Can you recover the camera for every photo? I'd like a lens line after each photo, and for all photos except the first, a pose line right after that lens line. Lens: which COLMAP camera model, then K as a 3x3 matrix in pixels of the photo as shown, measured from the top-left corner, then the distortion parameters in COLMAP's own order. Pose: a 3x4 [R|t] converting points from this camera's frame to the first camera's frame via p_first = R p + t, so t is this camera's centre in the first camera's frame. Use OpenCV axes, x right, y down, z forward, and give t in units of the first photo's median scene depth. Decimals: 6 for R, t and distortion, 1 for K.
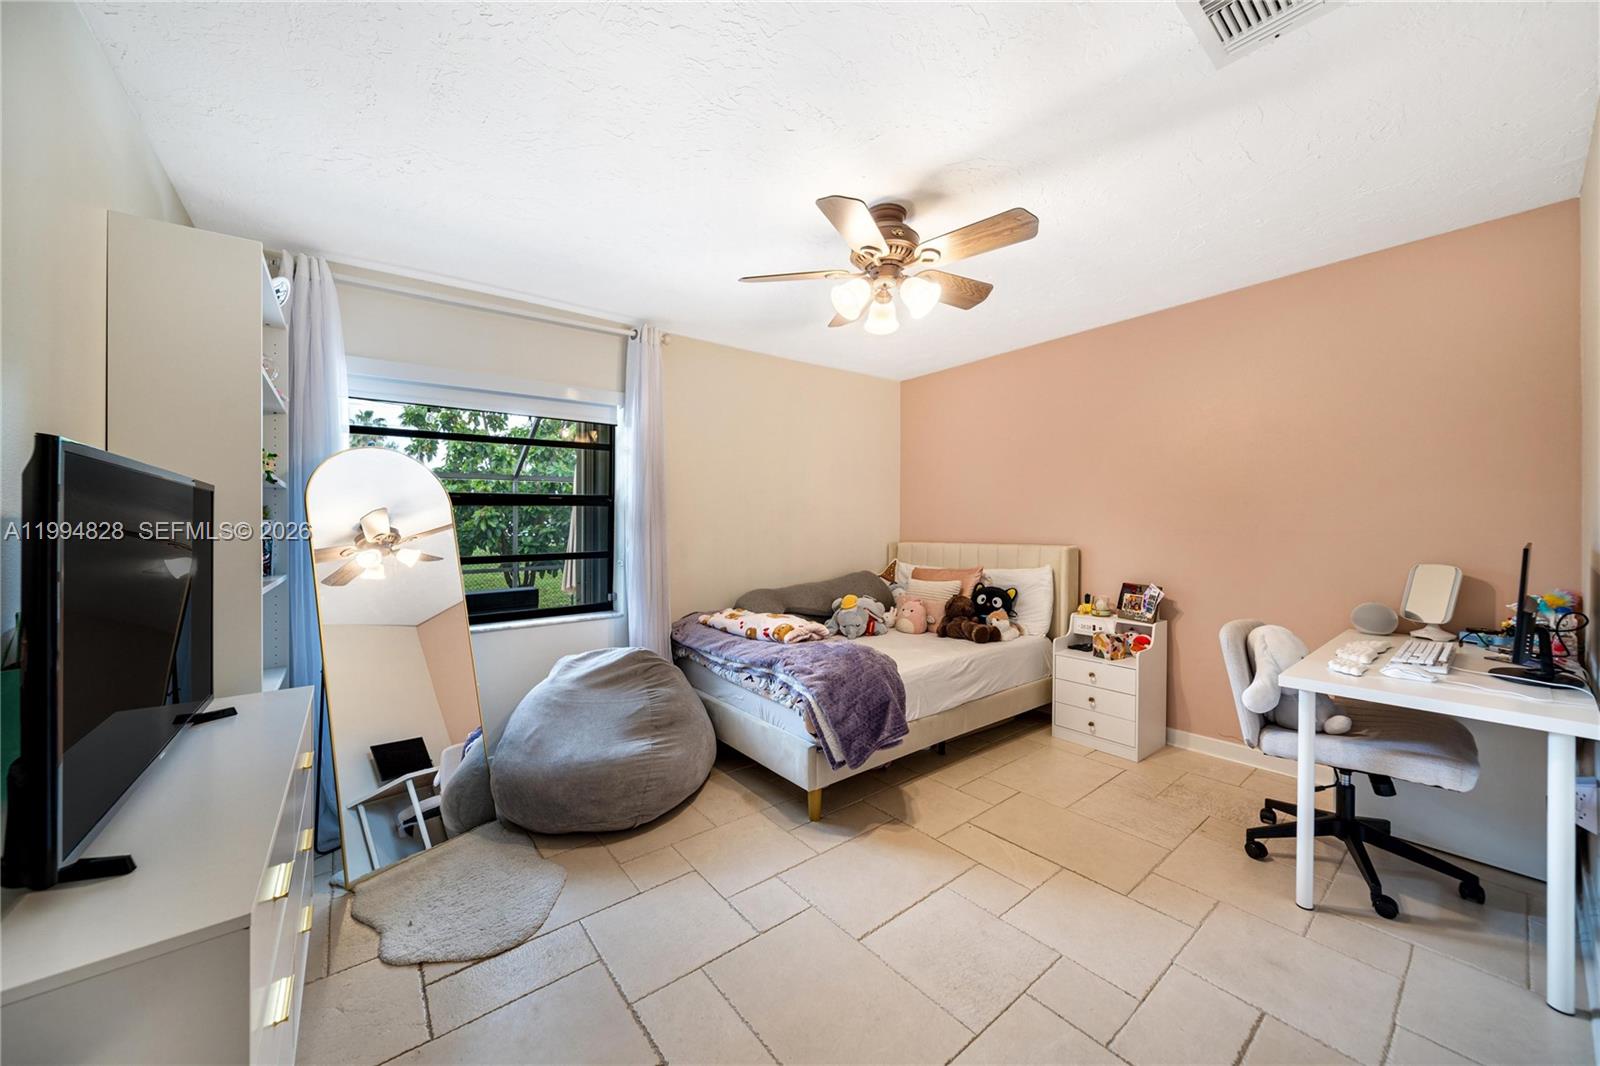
lens RADIAL K [[567.7, 0, 801.3], [0, 567.7, 532.5], [0, 0, 1]] dist [-0.000426, -0.000035]
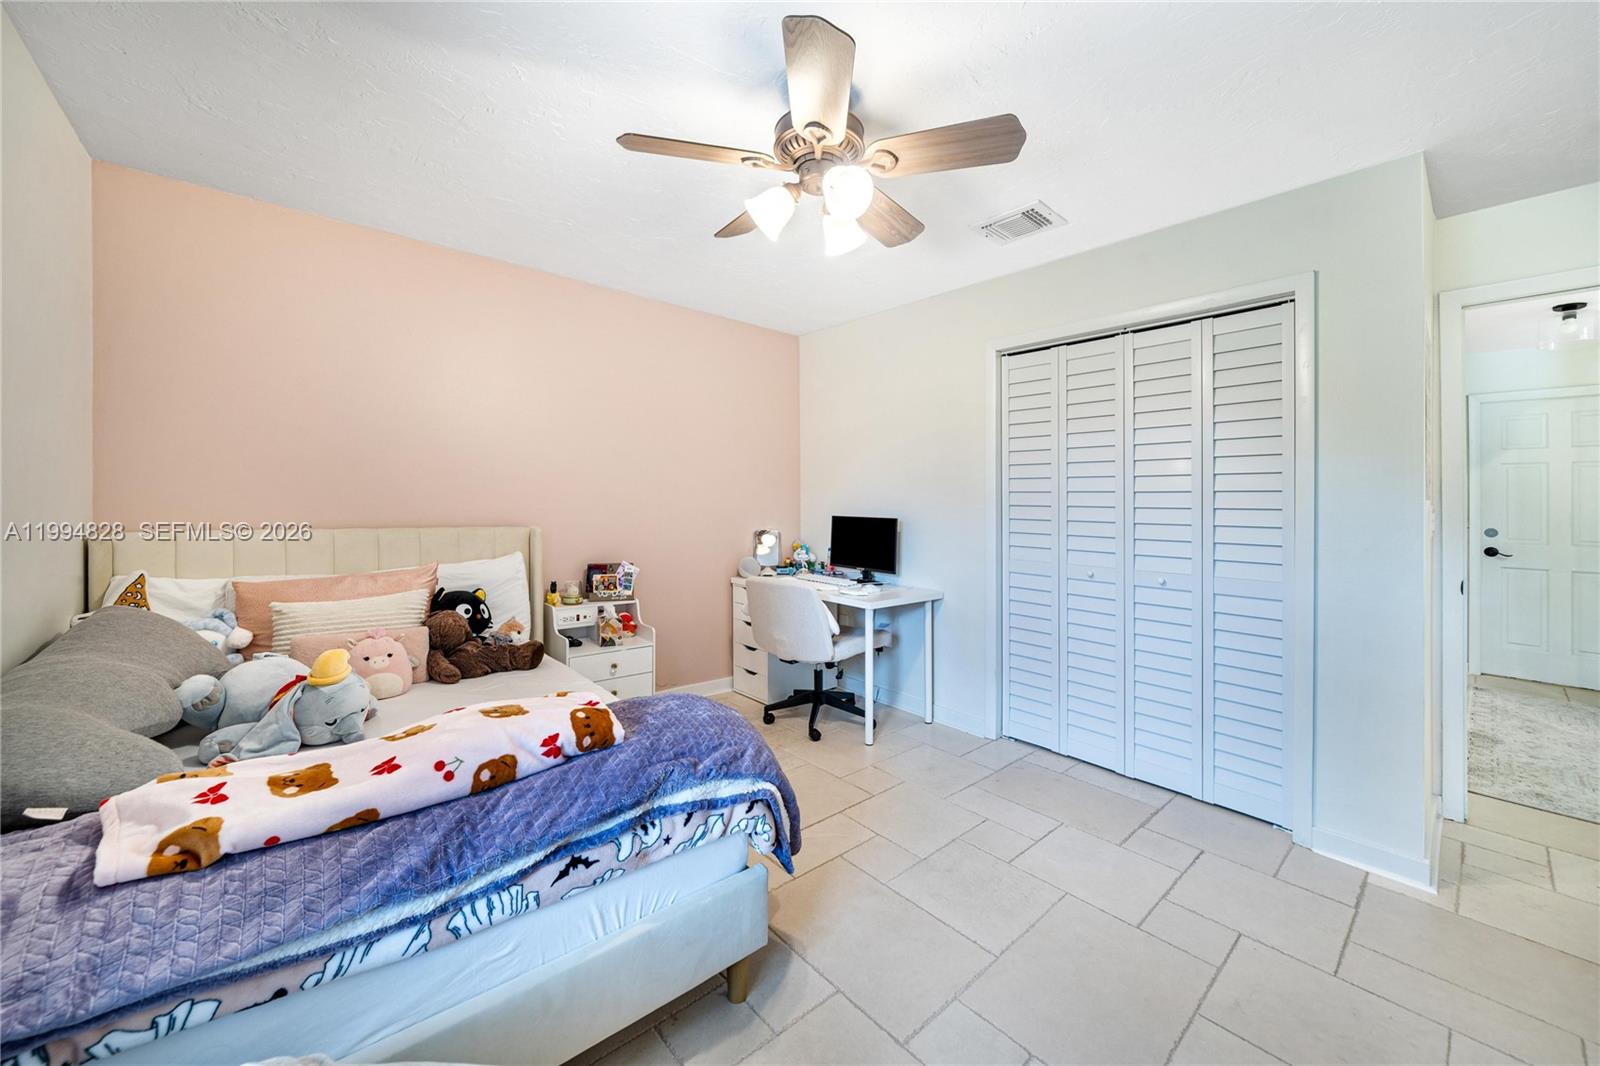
lens RADIAL K [[596.2, 0, 802.3], [0, 596.2, 520.5], [0, 0, 1]] dist [-0.000148, -0.000008]
pose [[-0.047889, -0.017293, 0.998703, -0.489872], [-0.001889, 0.999850, 0.017222, -0.000325], [-0.998851, -0.001062, -0.047915, 0.801459]]
